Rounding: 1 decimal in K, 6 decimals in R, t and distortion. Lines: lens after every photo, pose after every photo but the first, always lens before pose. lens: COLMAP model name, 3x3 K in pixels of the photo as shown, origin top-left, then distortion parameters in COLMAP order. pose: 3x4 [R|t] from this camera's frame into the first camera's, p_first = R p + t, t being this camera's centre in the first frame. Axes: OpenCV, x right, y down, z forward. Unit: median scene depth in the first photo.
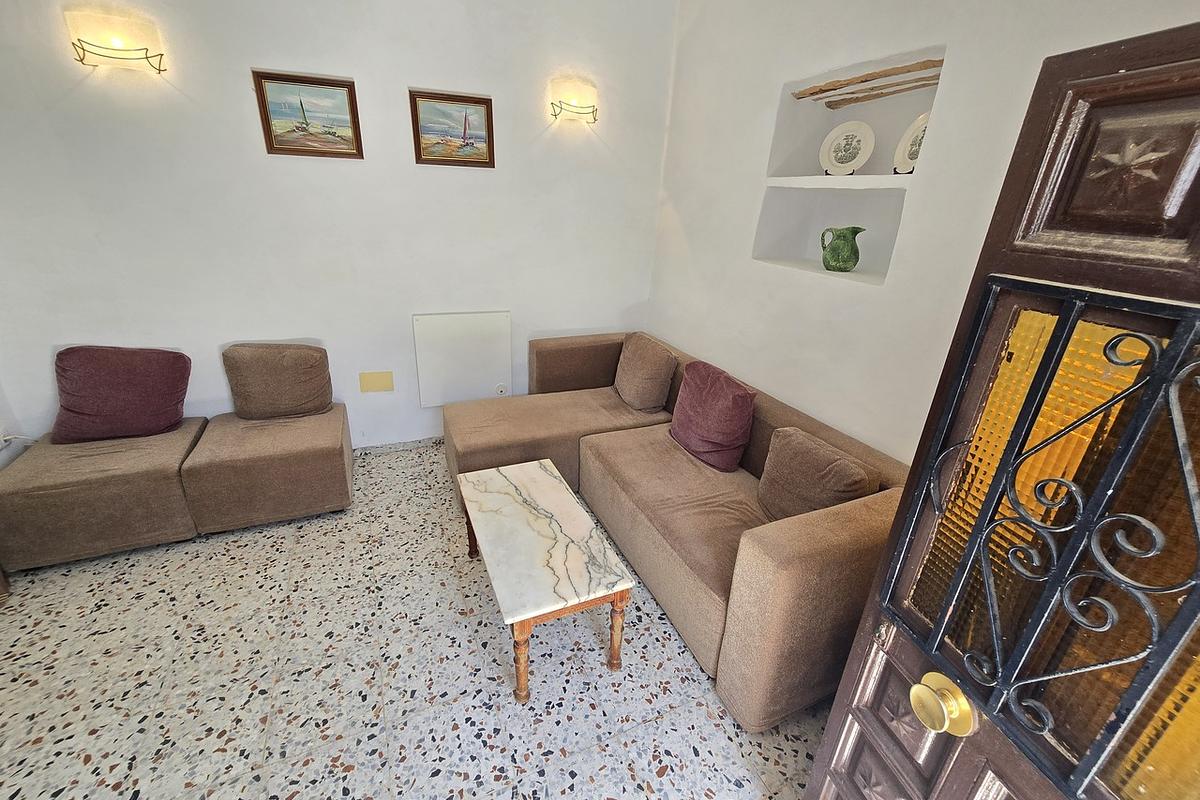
lens RADIAL K [[499.9, 0, 600.0], [0, 499.9, 400.0], [0, 0, 1]] dist [-0.002711, 0.001074]
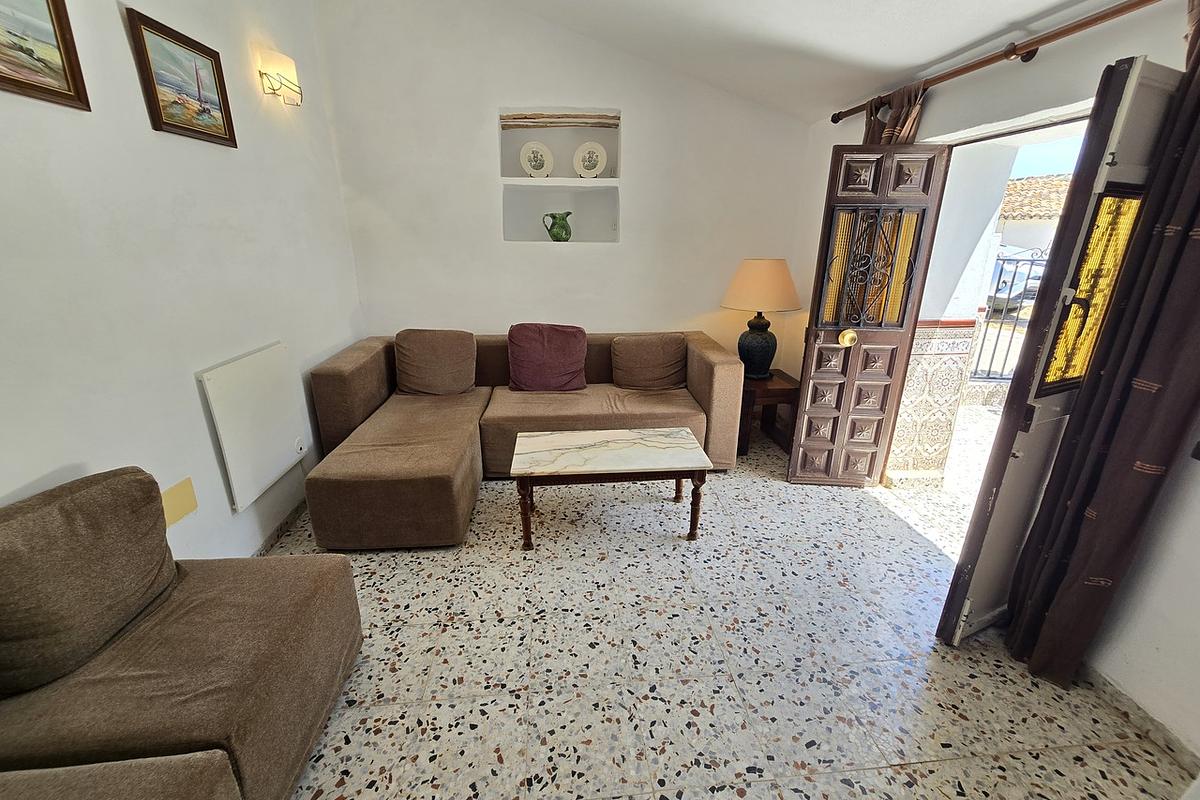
lens RADIAL K [[493.5, 0, 596.2], [0, 493.5, 403.5], [0, 0, 1]] dist [0.000838, 0.000730]
pose [[0.330686, -0.356449, 0.873837, -1.042152], [0.368943, 0.901069, 0.227939, -0.130149], [-0.868636, 0.247020, 0.429480, 0.424934]]
